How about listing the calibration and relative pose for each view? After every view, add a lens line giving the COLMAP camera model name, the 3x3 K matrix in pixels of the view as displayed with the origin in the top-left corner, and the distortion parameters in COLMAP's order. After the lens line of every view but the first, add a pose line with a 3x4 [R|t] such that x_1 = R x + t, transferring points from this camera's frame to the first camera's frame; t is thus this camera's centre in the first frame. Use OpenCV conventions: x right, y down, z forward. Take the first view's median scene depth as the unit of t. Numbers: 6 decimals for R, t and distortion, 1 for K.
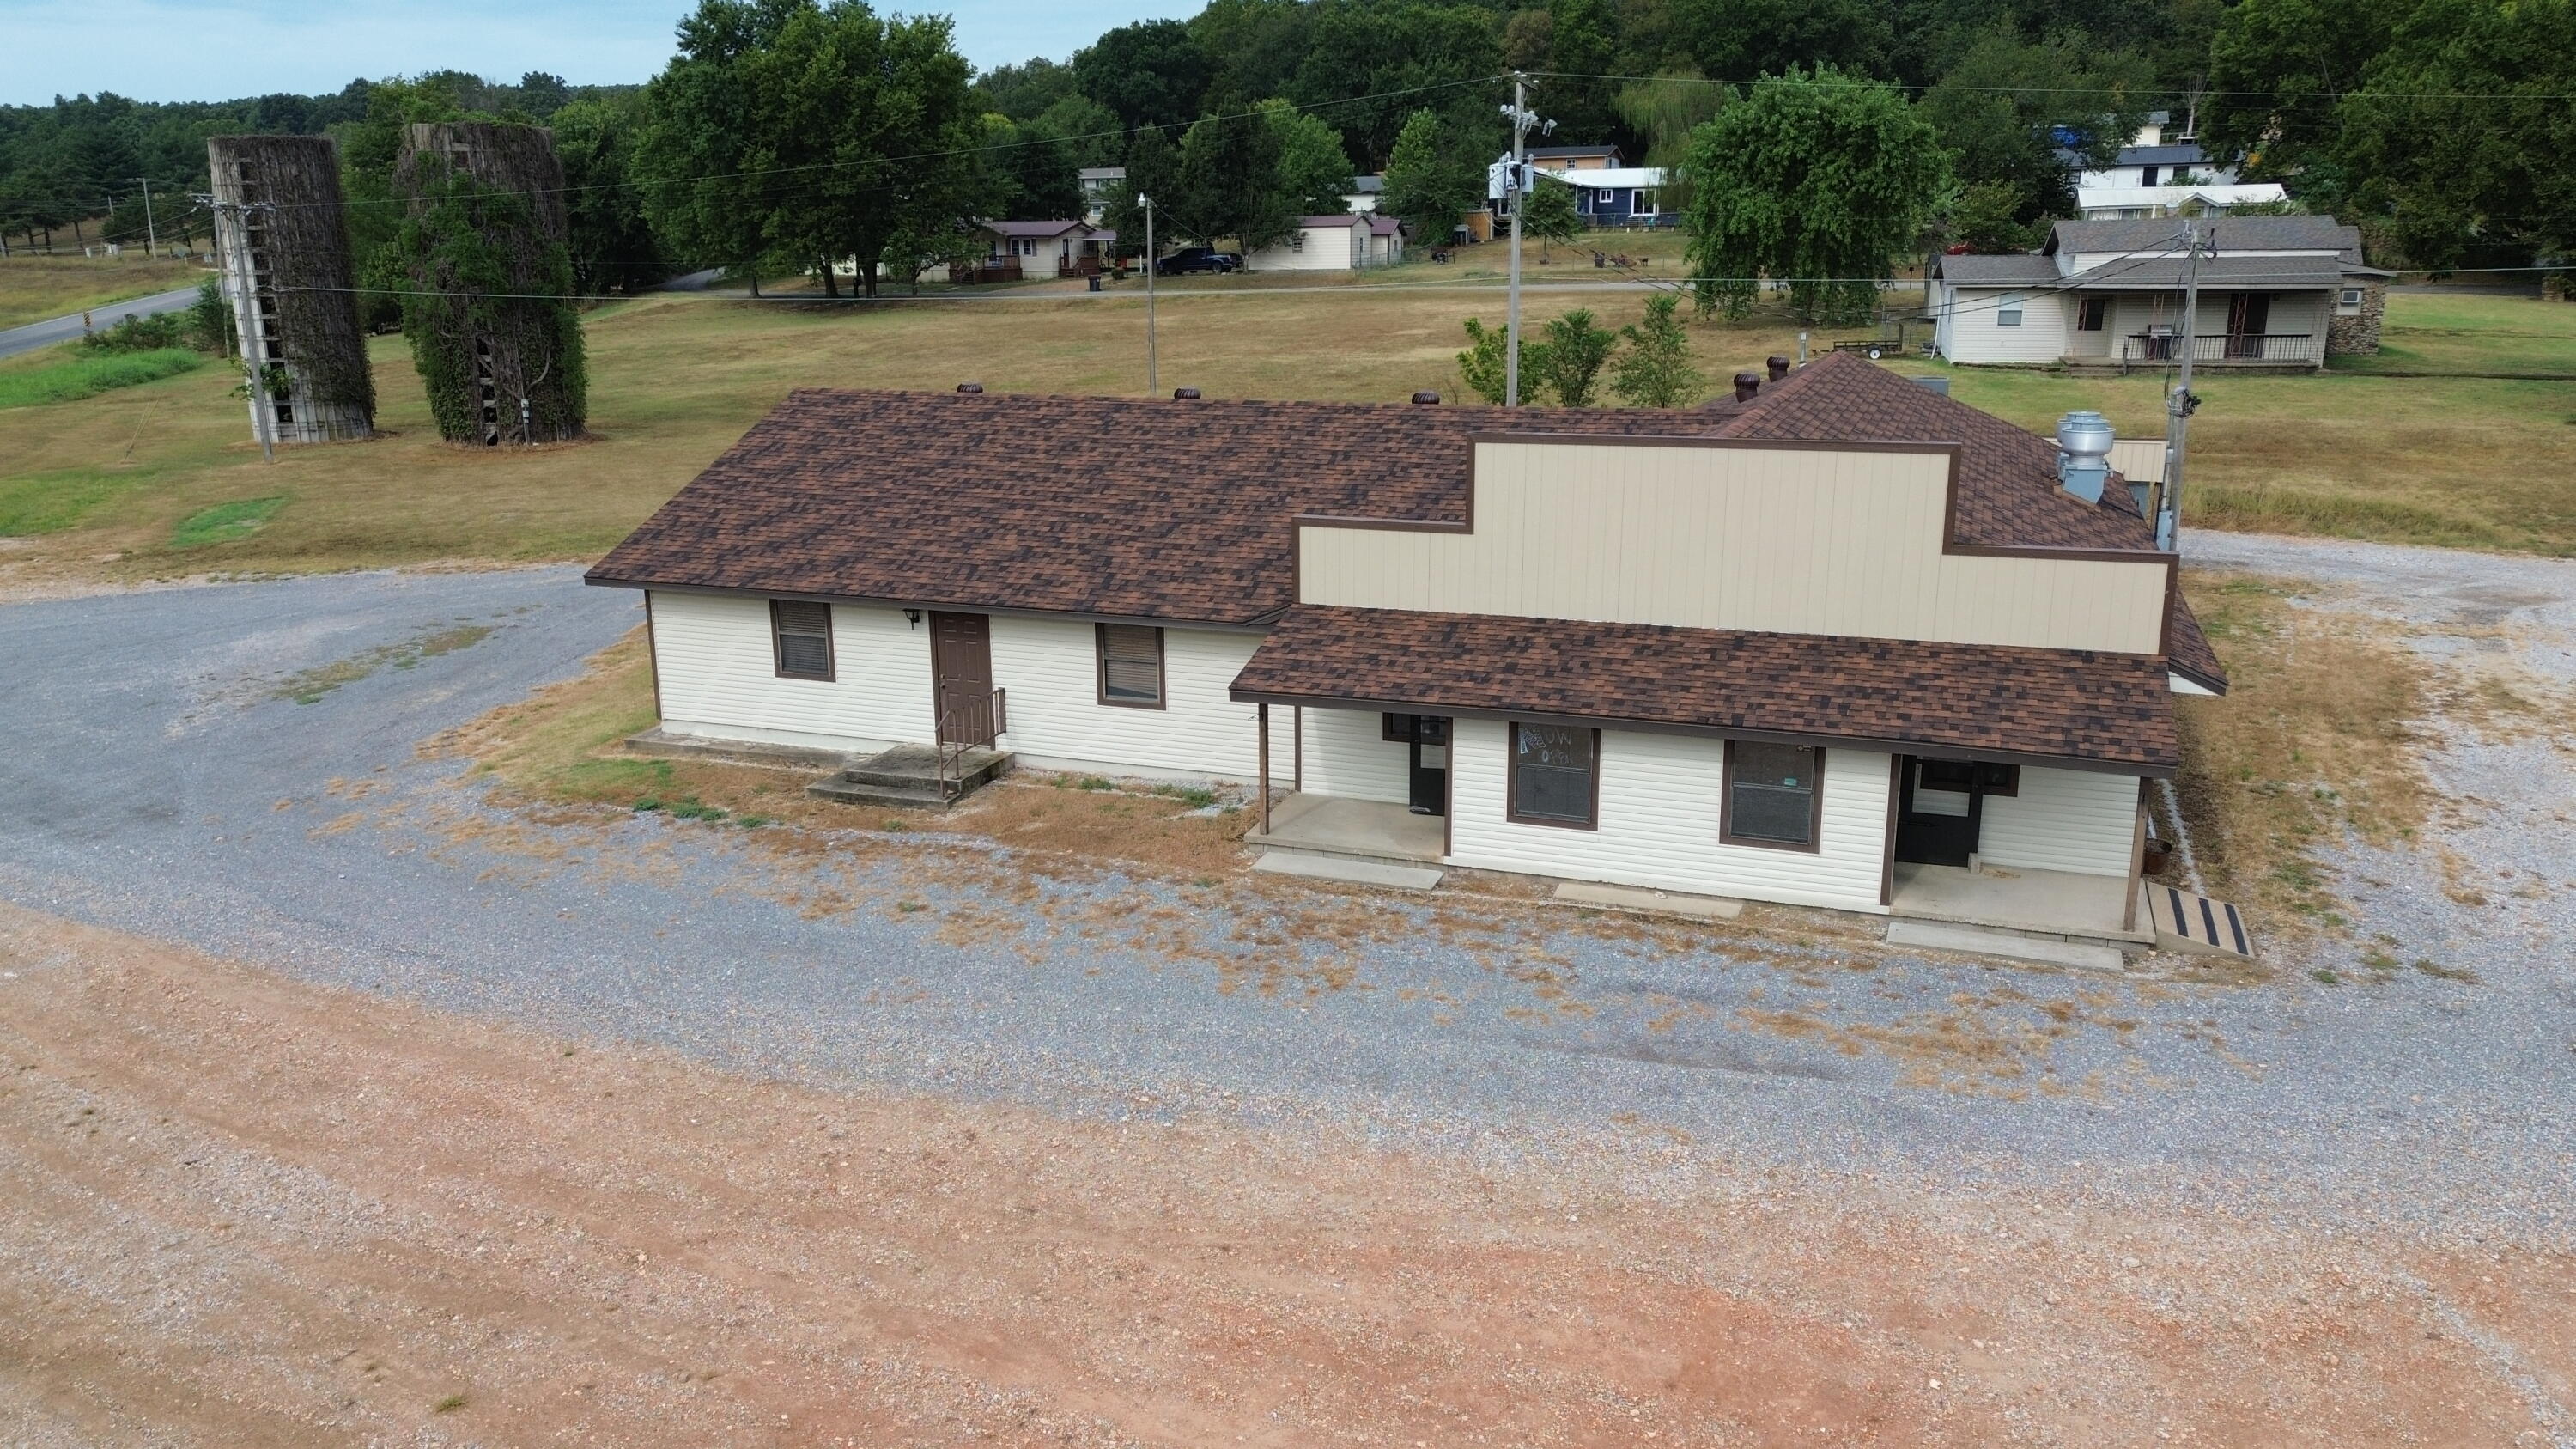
lens RADIAL K [[1828.8, 0, 1288.0], [0, 1828.8, 724.5], [0, 0, 1]] dist [0.063701, -0.051784]
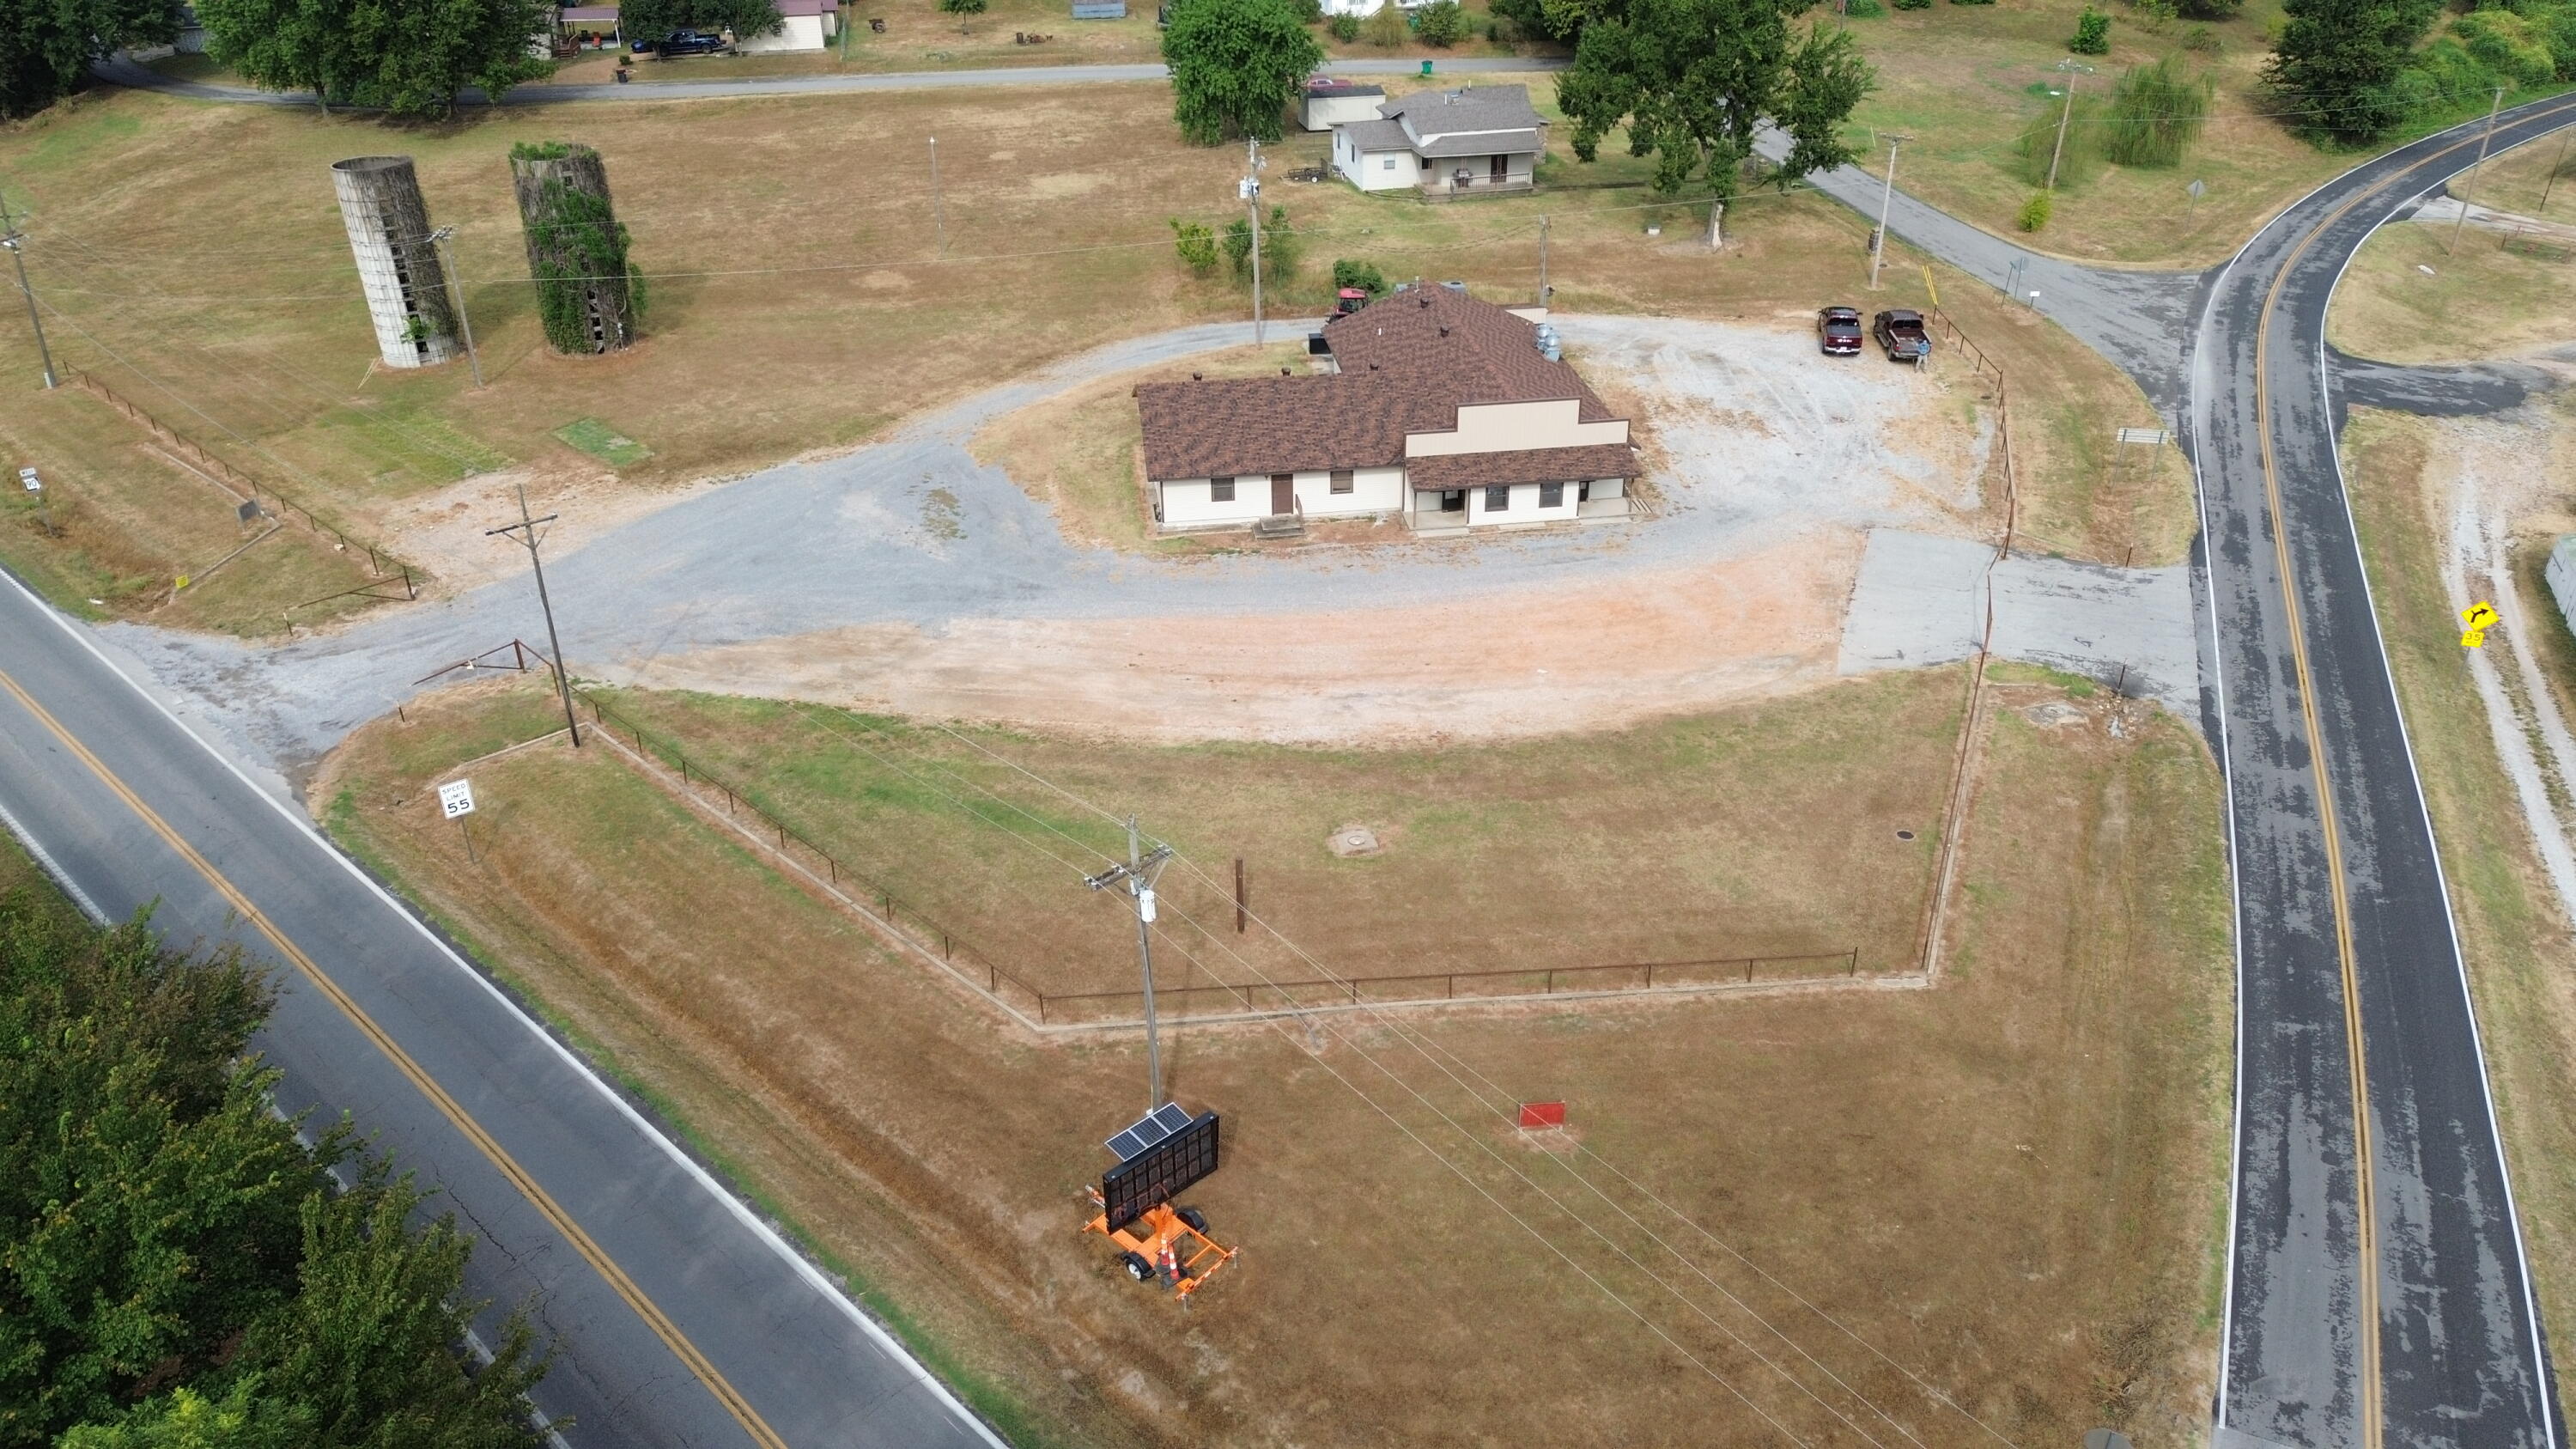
lens RADIAL K [[1828.8, 0, 1288.0], [0, 1828.8, 724.5], [0, 0, 1]] dist [0.063701, -0.051784]
pose [[0.877909, -0.236474, 0.416361, -1.604529], [0.125724, 0.952872, 0.276095, -0.522847], [-0.462028, -0.190039, 0.866265, -1.809827]]
